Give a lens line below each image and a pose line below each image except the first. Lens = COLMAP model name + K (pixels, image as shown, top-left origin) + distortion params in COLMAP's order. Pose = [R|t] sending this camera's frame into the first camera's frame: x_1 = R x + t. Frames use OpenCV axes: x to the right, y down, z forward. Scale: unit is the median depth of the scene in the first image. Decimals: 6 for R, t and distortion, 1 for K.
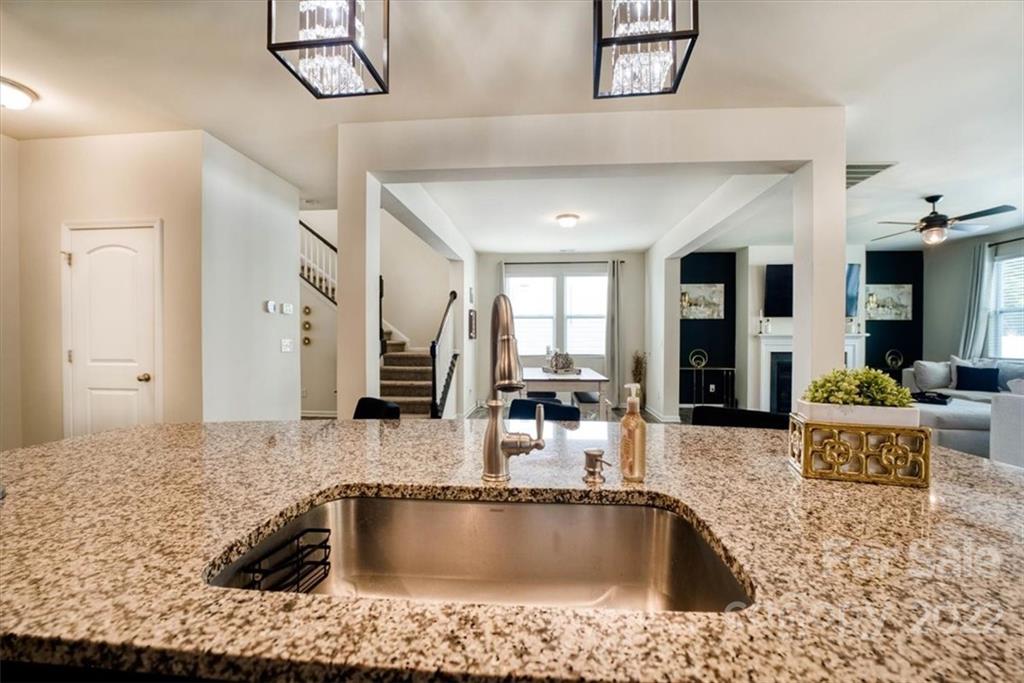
lens RADIAL K [[415.3, 0, 513.6], [0, 415.3, 344.3], [0, 0, 1]] dist [-0.028985, 0.003016]
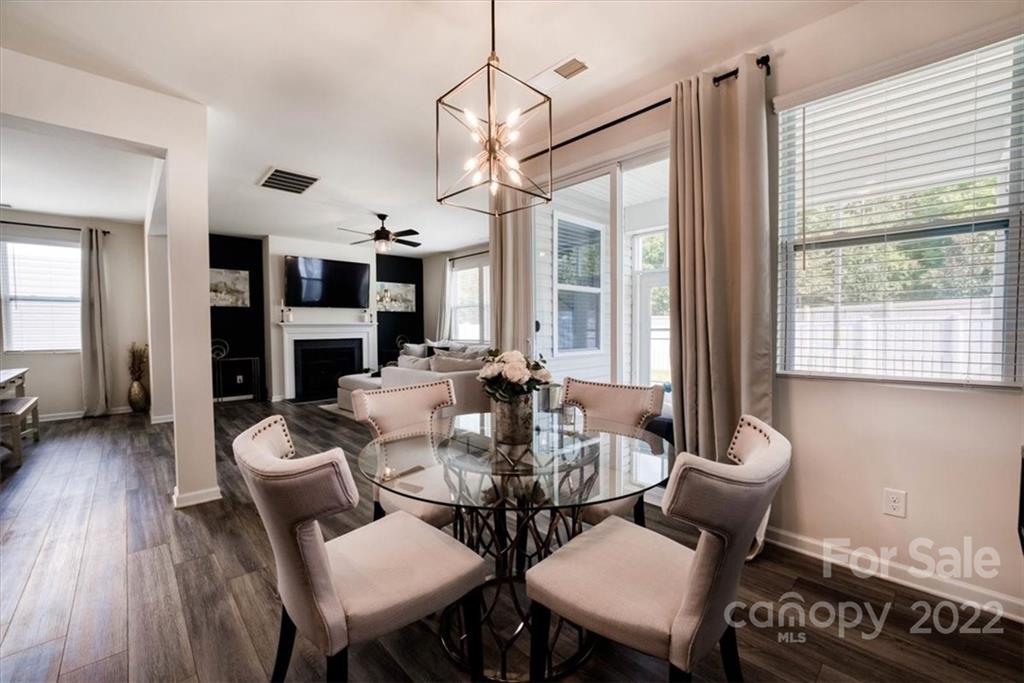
lens RADIAL K [[415.3, 0, 513.6], [0, 415.3, 344.3], [0, 0, 1]] dist [-0.028985, 0.003016]
pose [[0.670103, -0.034662, 0.741458, 0.221371], [0.014057, 0.999323, 0.034013, 0.001925], [-0.742135, -0.012369, 0.670136, -0.119927]]
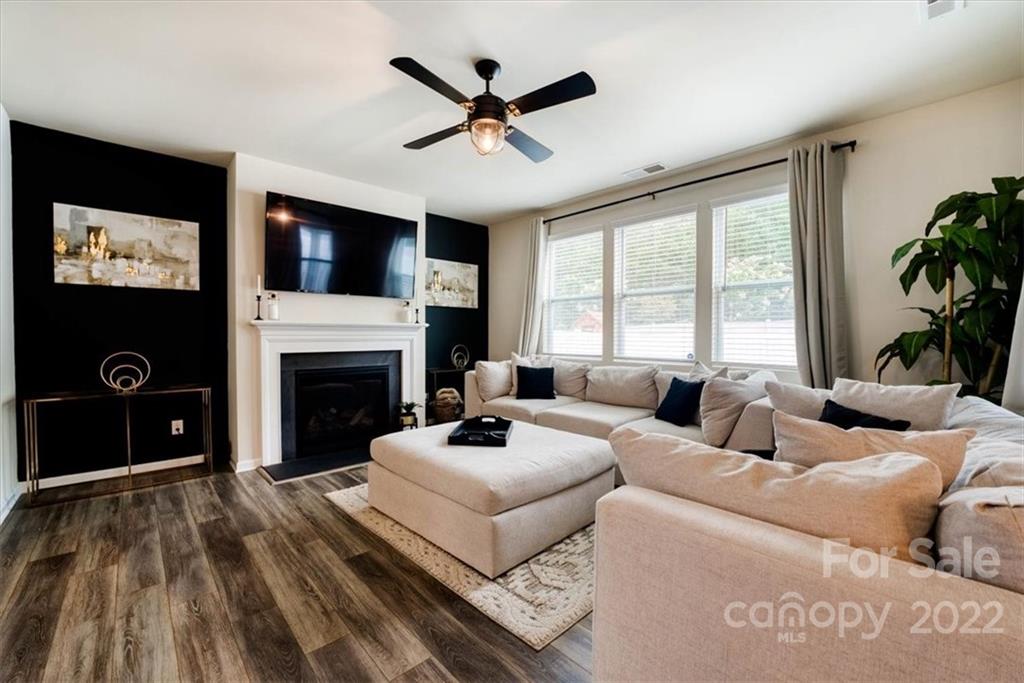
lens RADIAL K [[415.3, 0, 513.6], [0, 415.3, 344.3], [0, 0, 1]] dist [-0.028985, 0.003016]
pose [[0.677462, -0.016087, 0.735382, 0.428609], [0.004225, 0.999829, 0.017980, -0.002473], [-0.735546, -0.009074, 0.677414, 0.389796]]
